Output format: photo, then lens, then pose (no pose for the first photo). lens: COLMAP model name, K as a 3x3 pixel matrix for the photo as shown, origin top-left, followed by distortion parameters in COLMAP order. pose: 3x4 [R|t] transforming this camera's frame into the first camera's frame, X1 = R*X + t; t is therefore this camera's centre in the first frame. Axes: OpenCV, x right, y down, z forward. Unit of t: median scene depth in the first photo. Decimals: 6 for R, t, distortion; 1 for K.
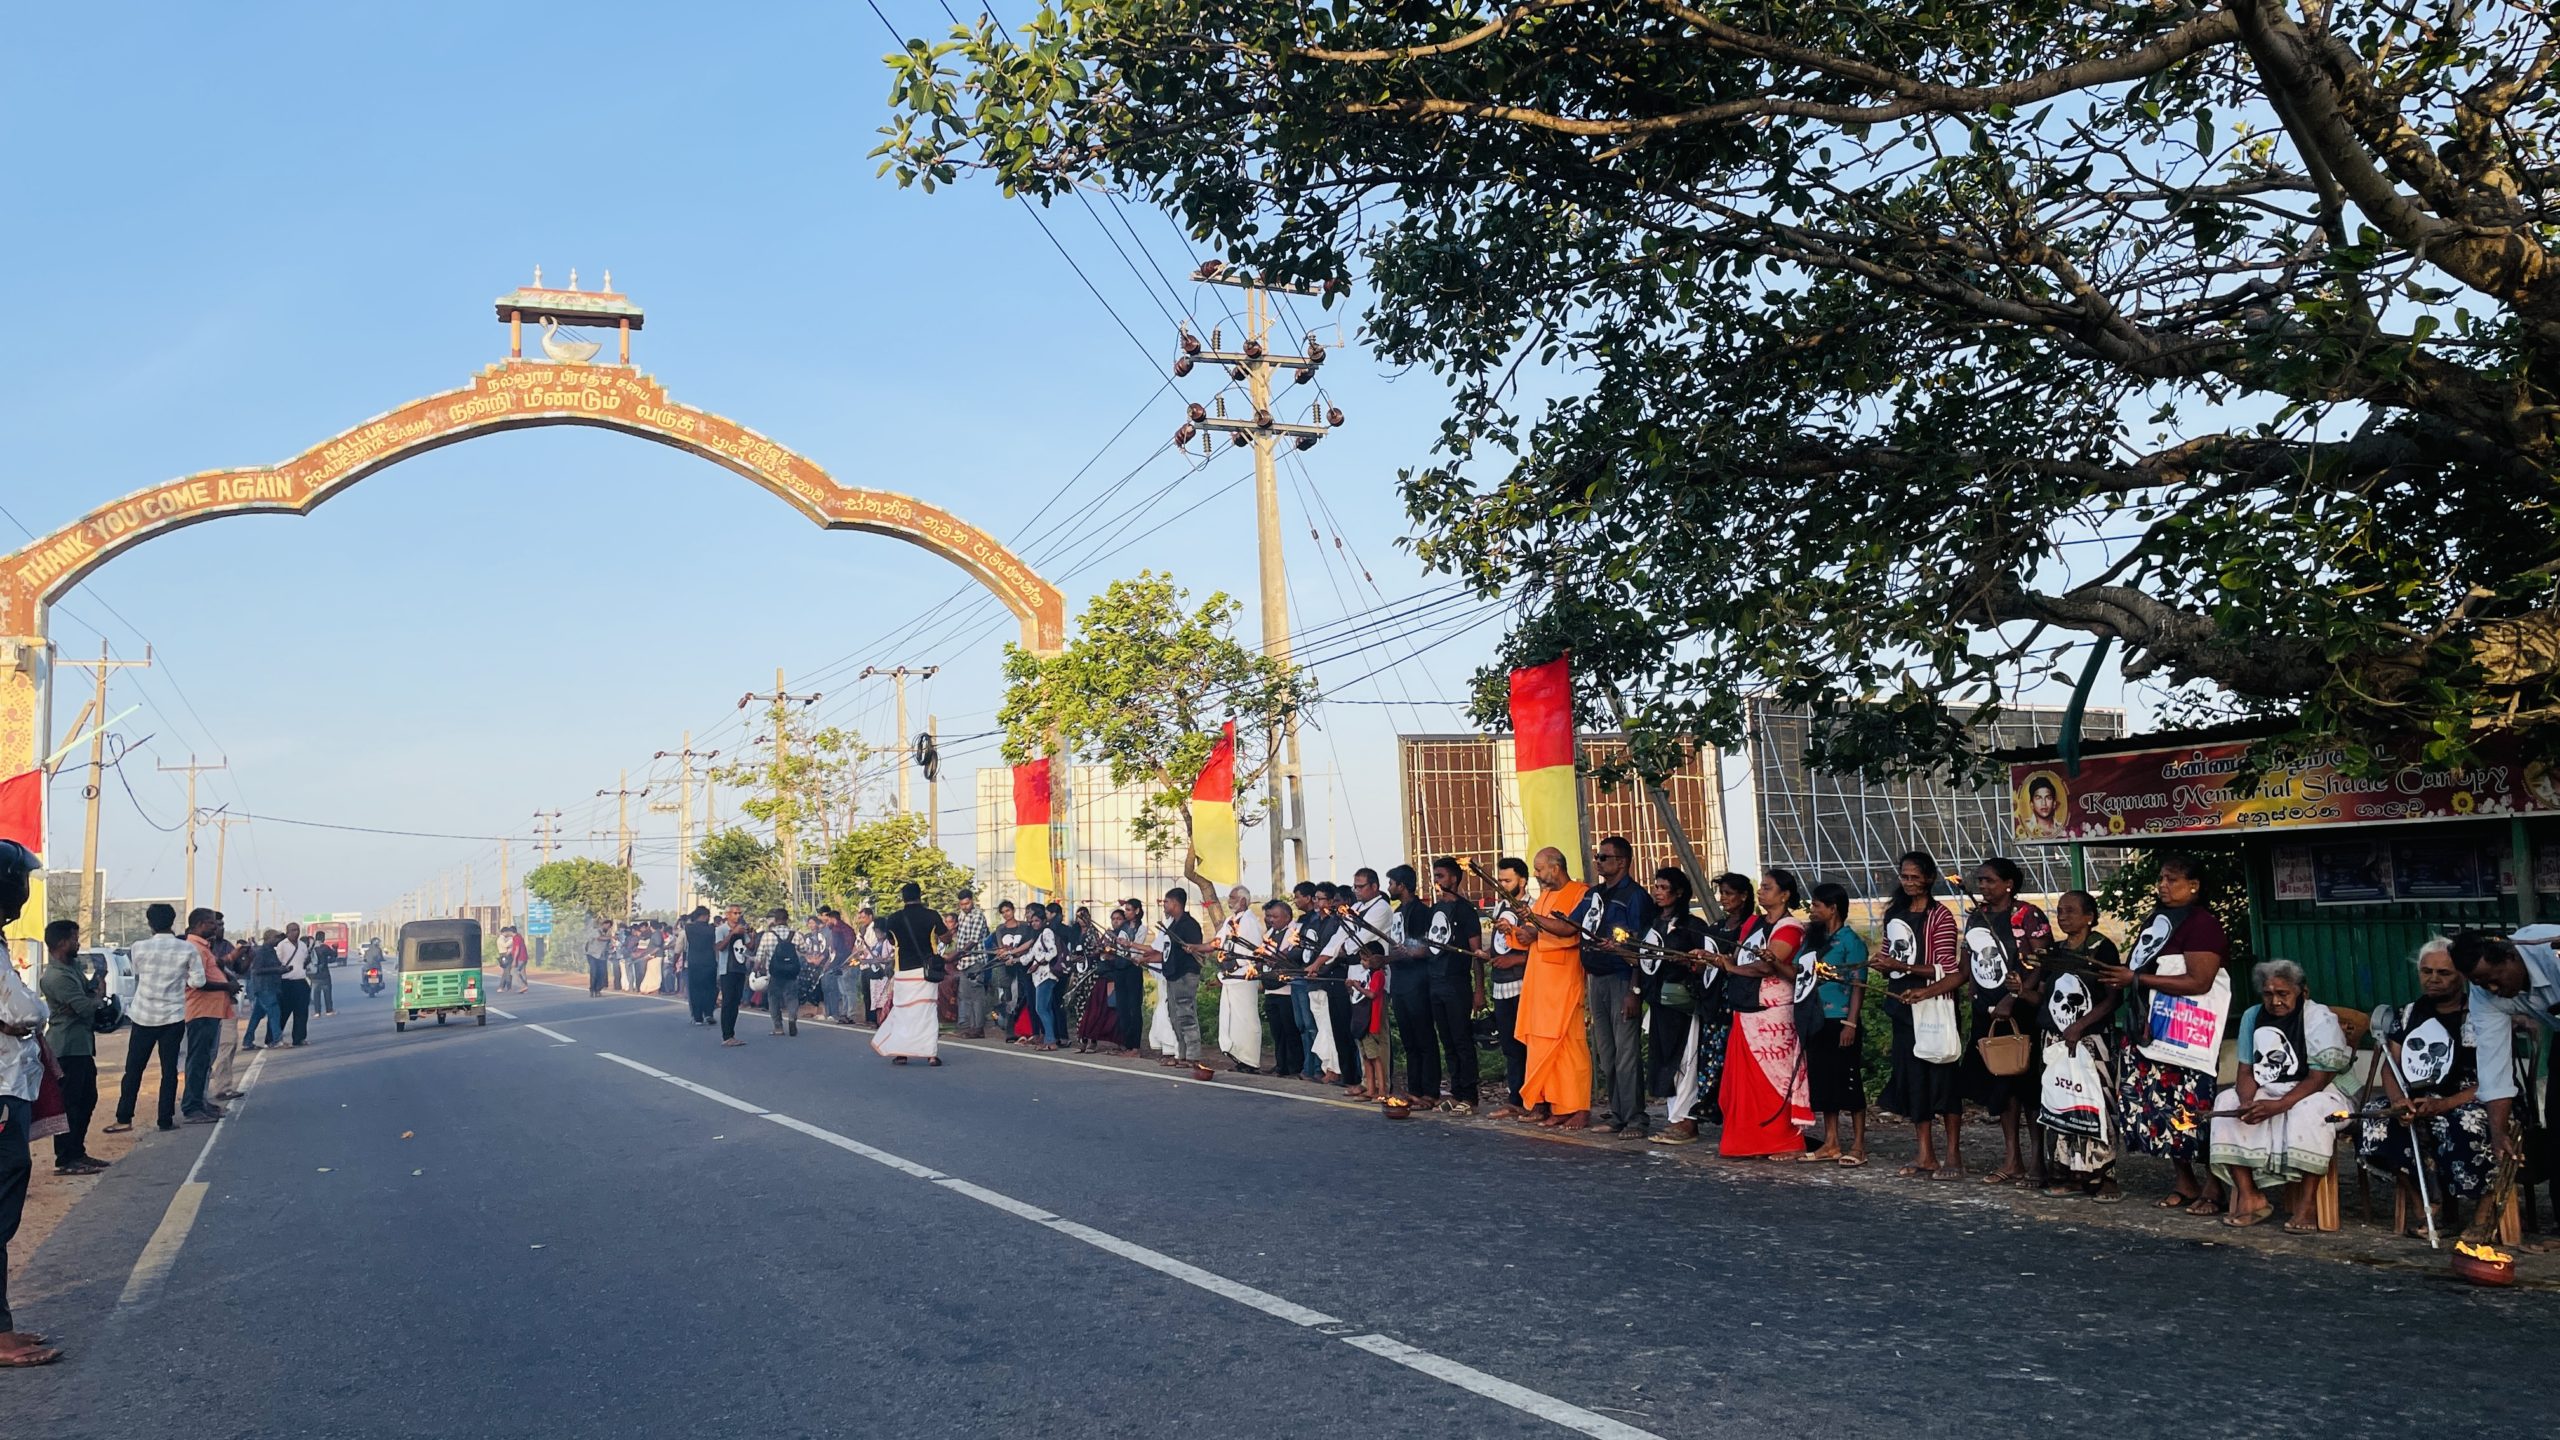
lens RADIAL K [[1958.9, 0, 1274.9], [0, 1958.9, 684.3], [0, 0, 1]] dist [0.079988, -0.112550]
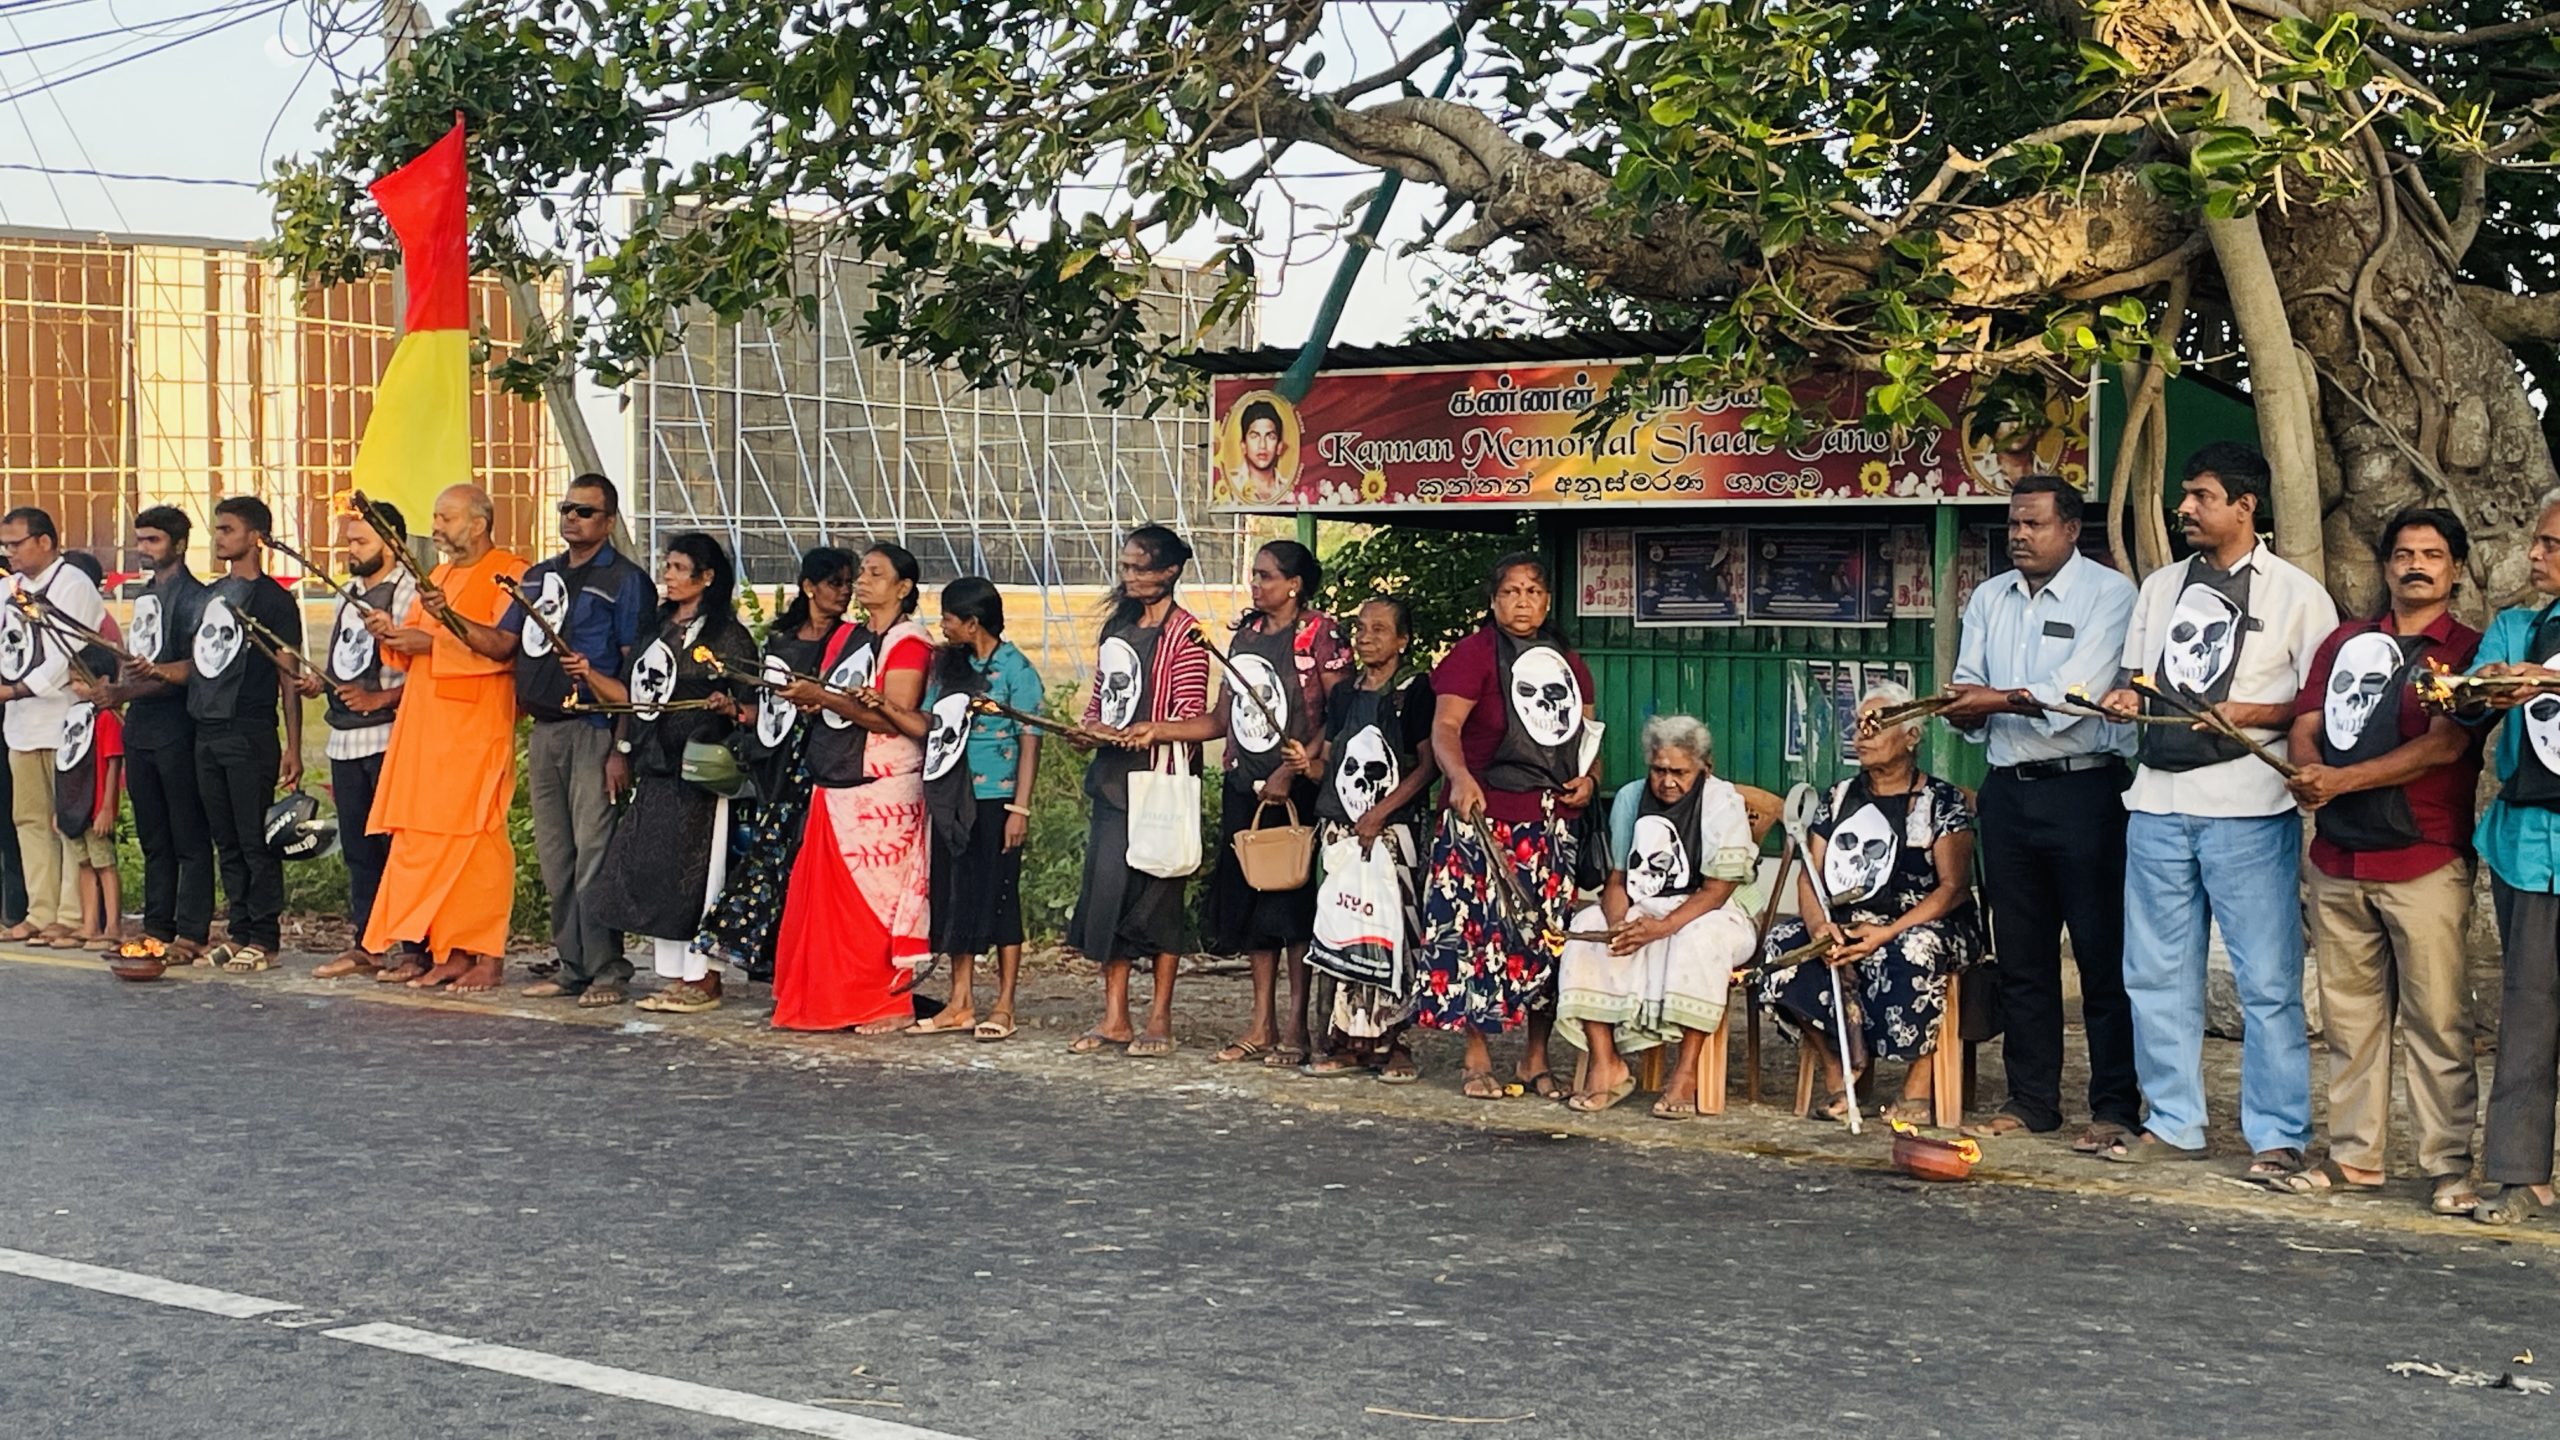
lens RADIAL K [[3808.5, 0, 1280.0], [0, 3808.5, 720.0], [0, 0, 1]] dist [0.055997, 0.154524]
pose [[0.909243, 0.018387, 0.415860, -0.117680], [-0.079402, 0.988342, 0.129907, -0.010839], [-0.408623, -0.151137, 0.900102, -0.069347]]
